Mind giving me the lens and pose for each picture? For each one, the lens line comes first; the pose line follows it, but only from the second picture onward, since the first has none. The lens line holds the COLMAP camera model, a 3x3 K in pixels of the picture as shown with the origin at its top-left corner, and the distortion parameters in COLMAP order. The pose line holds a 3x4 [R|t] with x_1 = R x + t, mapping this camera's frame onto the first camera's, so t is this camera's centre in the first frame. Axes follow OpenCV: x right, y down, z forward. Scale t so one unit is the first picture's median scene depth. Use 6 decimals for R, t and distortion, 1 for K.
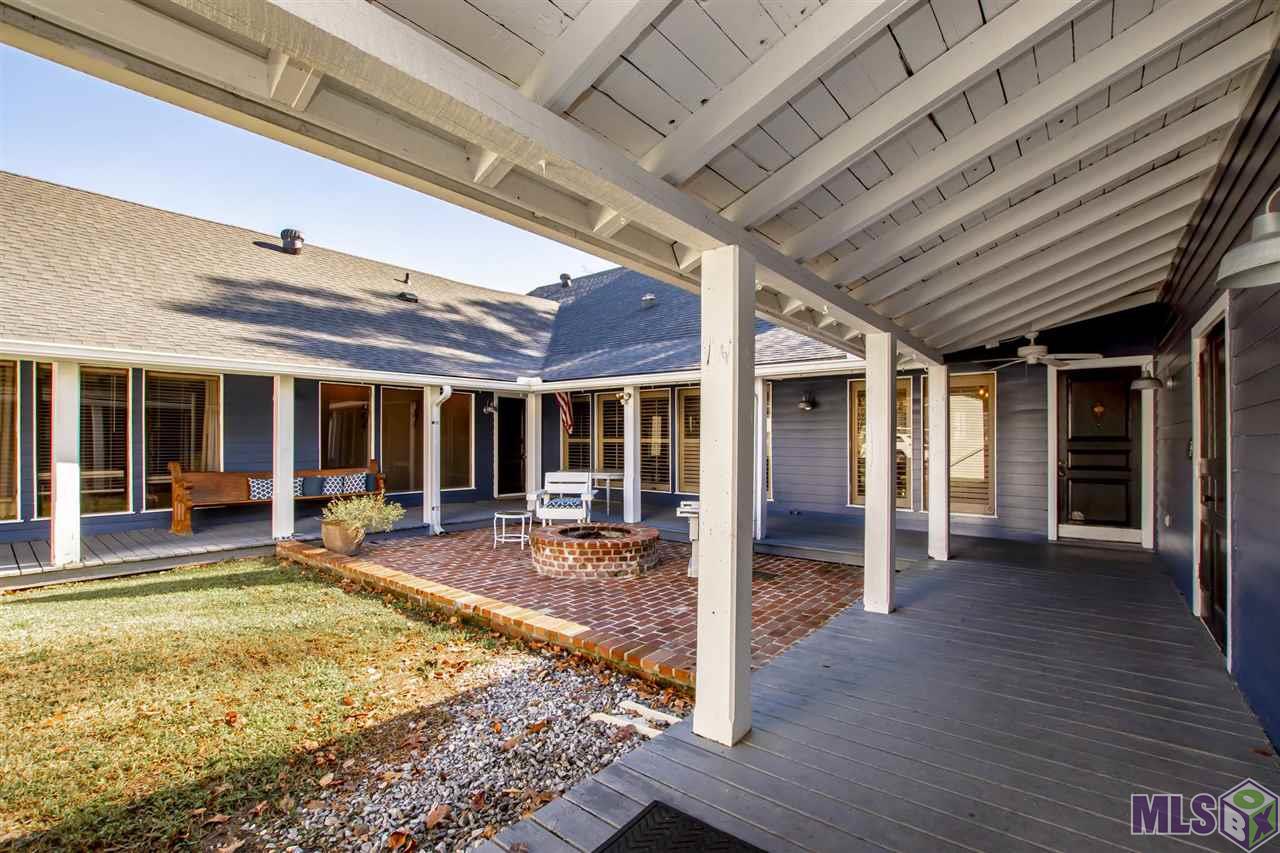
lens RADIAL K [[577.6, 0, 610.7], [0, 577.6, 428.5], [0, 0, 1]] dist [-0.015175, 0.000276]
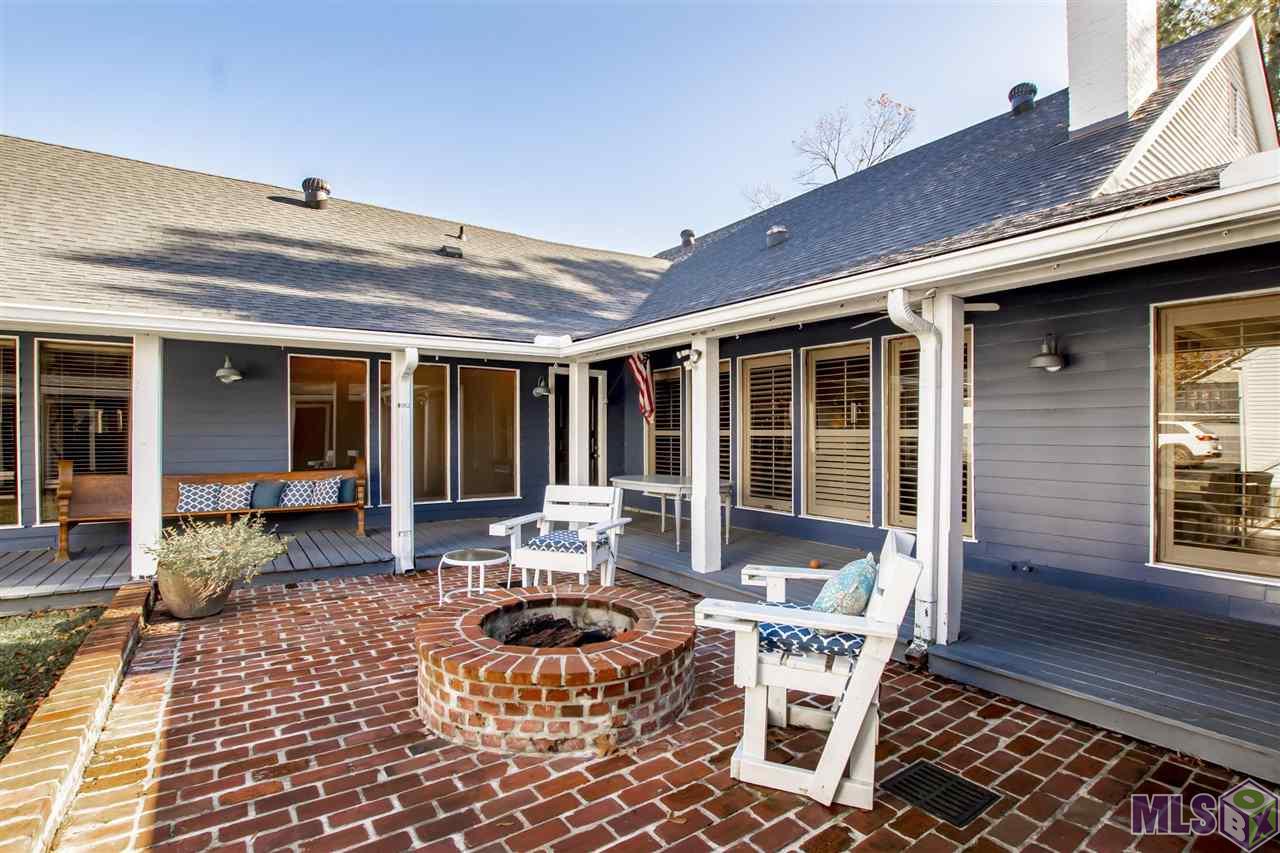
lens RADIAL K [[582.2, 0, 611.2], [0, 582.2, 427.4], [0, 0, 1]] dist [-0.020304, 0.000565]
pose [[0.958908, -0.004870, -0.283677, 0.136860], [0.006903, 0.999957, 0.006169, 0.015163], [0.283635, -0.007873, 0.958900, 0.493718]]
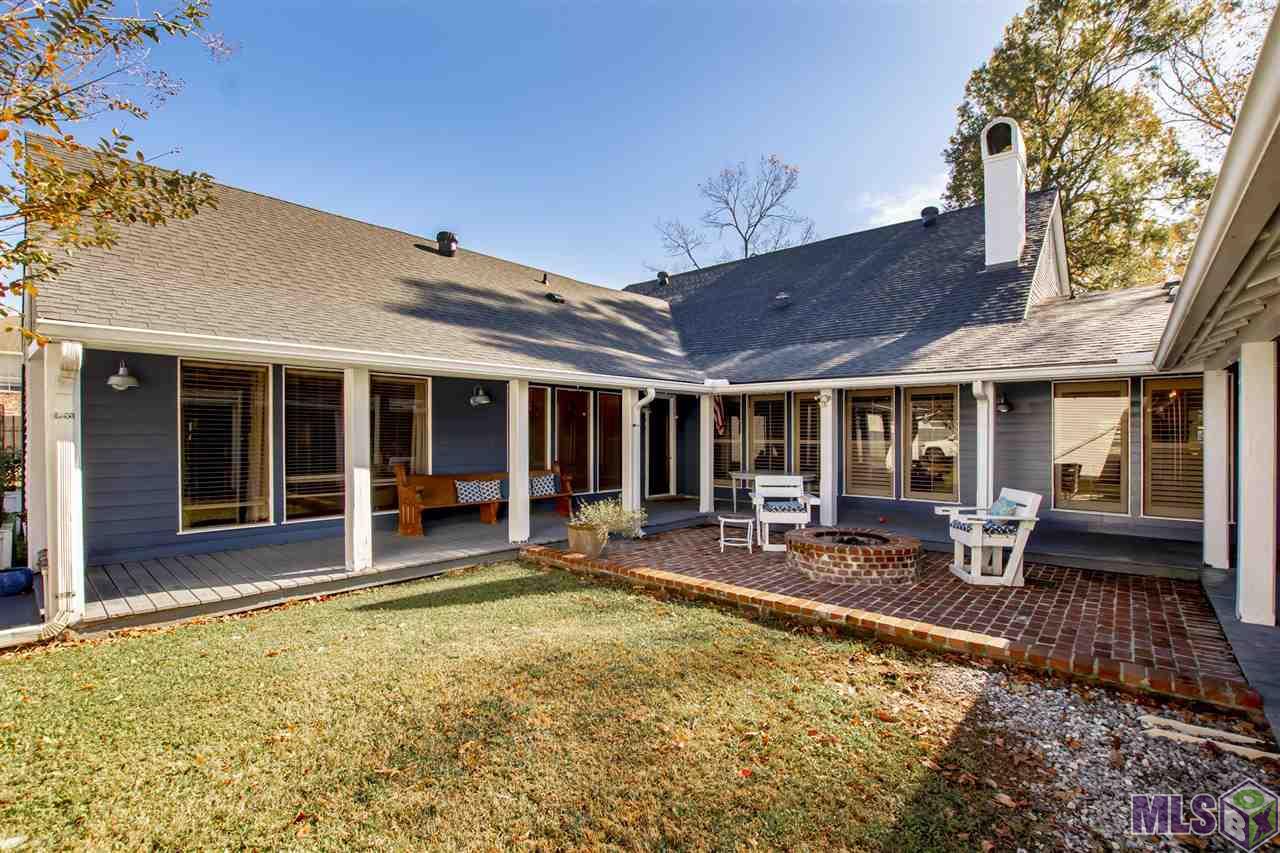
lens RADIAL K [[582.2, 0, 611.2], [0, 582.2, 427.4], [0, 0, 1]] dist [-0.020304, 0.000565]
pose [[0.999348, -0.000658, -0.036102, -0.361201], [0.000813, 0.999991, 0.004259, -0.012459], [0.036099, -0.004286, 0.999339, -0.005365]]
